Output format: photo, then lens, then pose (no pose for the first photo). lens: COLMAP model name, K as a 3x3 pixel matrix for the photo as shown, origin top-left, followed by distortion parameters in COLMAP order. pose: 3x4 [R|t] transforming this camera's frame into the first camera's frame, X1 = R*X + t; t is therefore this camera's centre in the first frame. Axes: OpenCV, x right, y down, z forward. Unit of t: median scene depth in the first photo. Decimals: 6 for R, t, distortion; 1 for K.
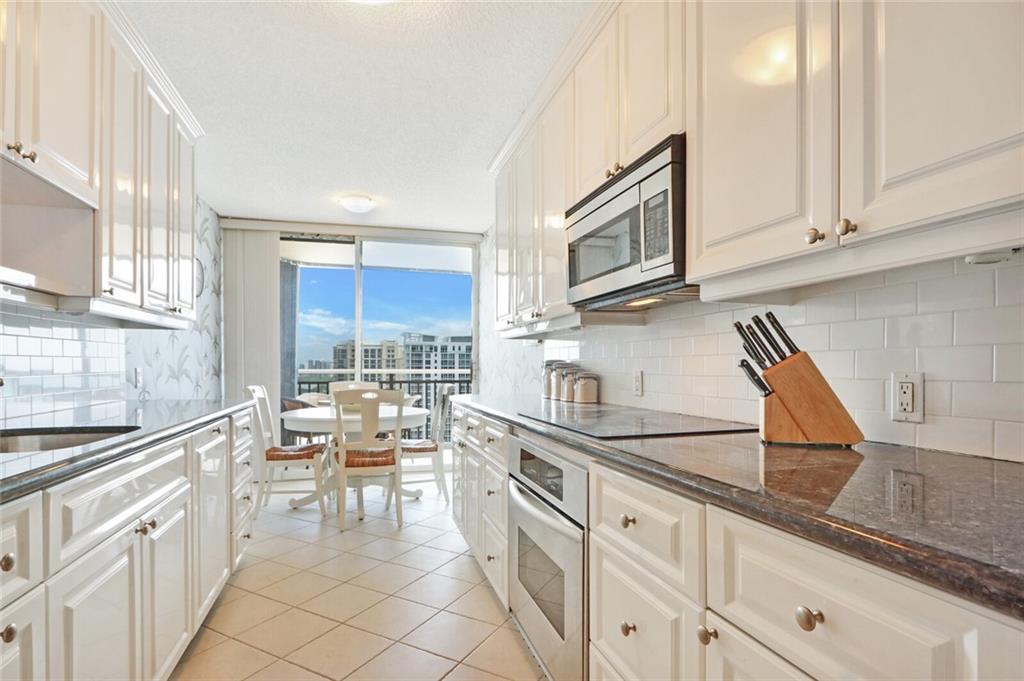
lens RADIAL K [[519.5, 0, 505.3], [0, 519.5, 371.9], [0, 0, 1]] dist [-0.004321, -0.000508]
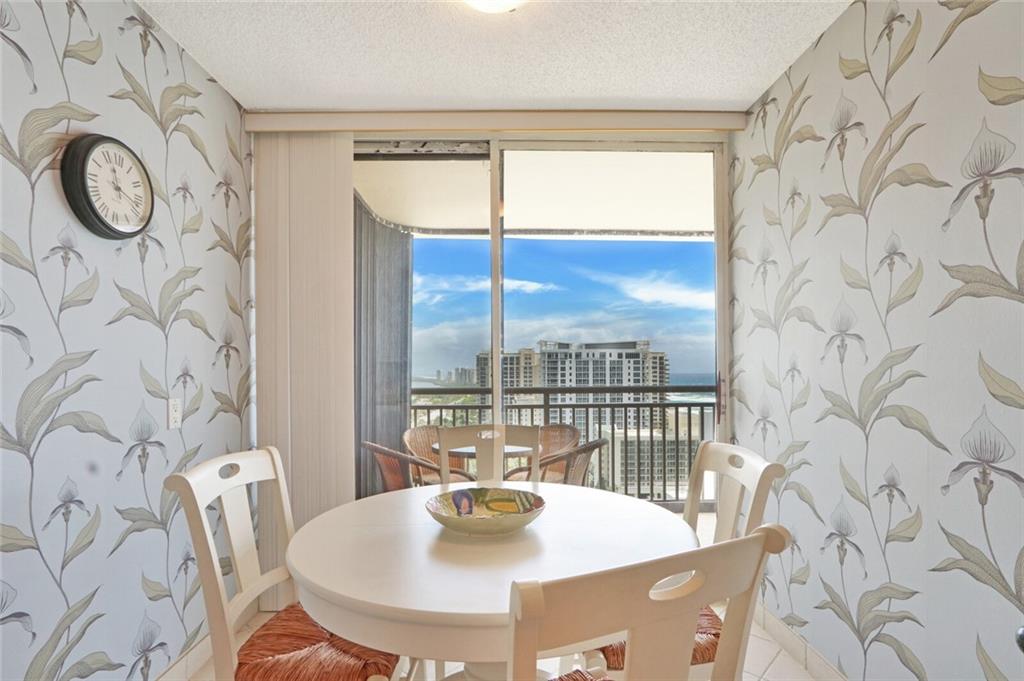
lens RADIAL K [[499.3, 0, 513.7], [0, 499.3, 365.4], [0, 0, 1]] dist [-0.000268, 0.000214]
pose [[0.969968, -0.010848, -0.242992, -0.192055], [0.004703, 0.999655, -0.025857, -0.028660], [0.243189, 0.023937, 0.969684, 0.684297]]
